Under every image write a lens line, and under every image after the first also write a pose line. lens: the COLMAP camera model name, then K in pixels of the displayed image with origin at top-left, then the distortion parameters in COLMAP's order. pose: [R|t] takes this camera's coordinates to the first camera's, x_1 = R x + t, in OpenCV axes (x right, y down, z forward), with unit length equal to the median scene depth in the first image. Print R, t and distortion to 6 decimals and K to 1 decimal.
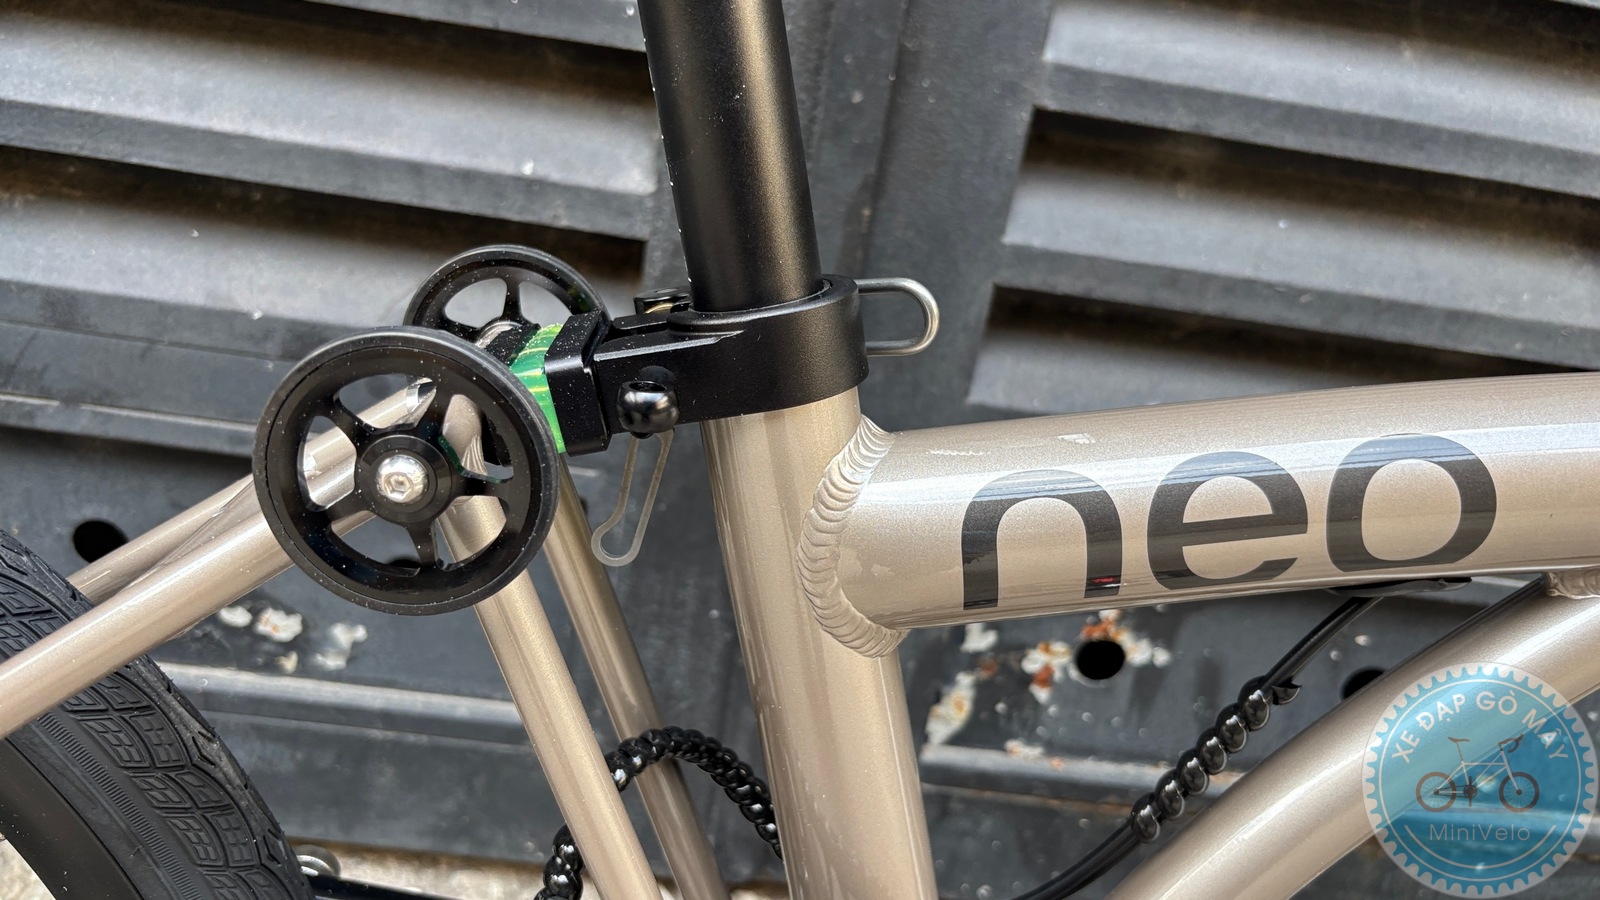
lens RADIAL K [[1251.6, 0, 788.5], [0, 1251.6, 462.2], [0, 0, 1]] dist [-0.004208, -0.008442]
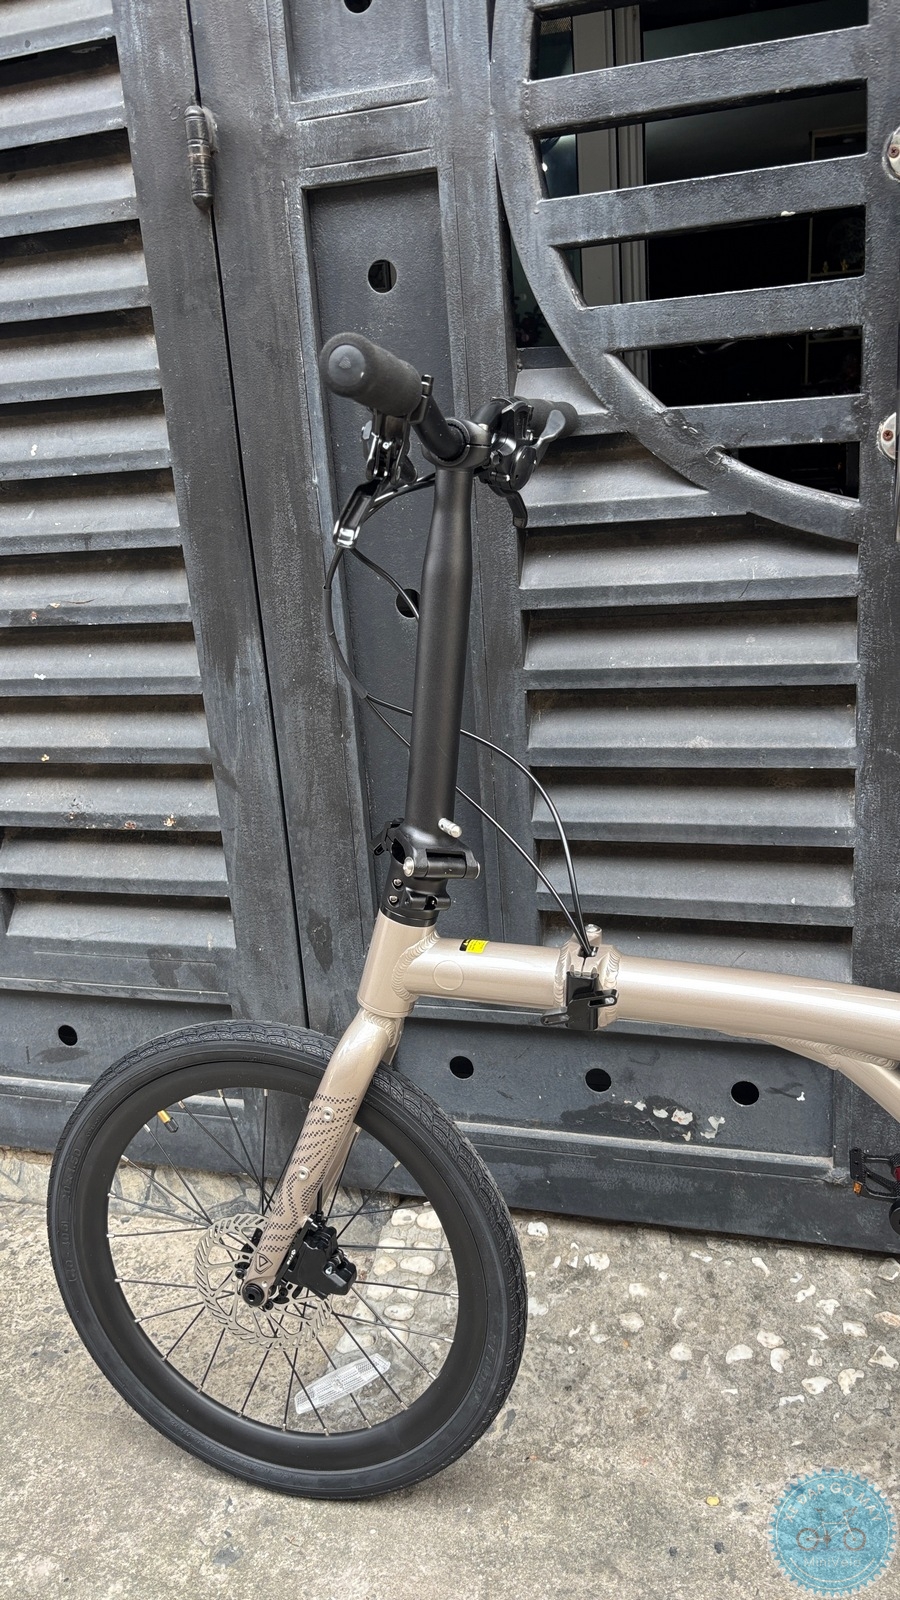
lens RADIAL K [[1220.8, 0, 447.8], [0, 1220.8, 797.4], [0, 0, 1]] dist [0.013657, -0.000681]
pose [[0.923981, -0.121546, -0.362609, 0.029689], [0.076105, 0.987626, -0.137122, -0.157652], [0.374788, 0.099102, 0.921799, -1.158662]]
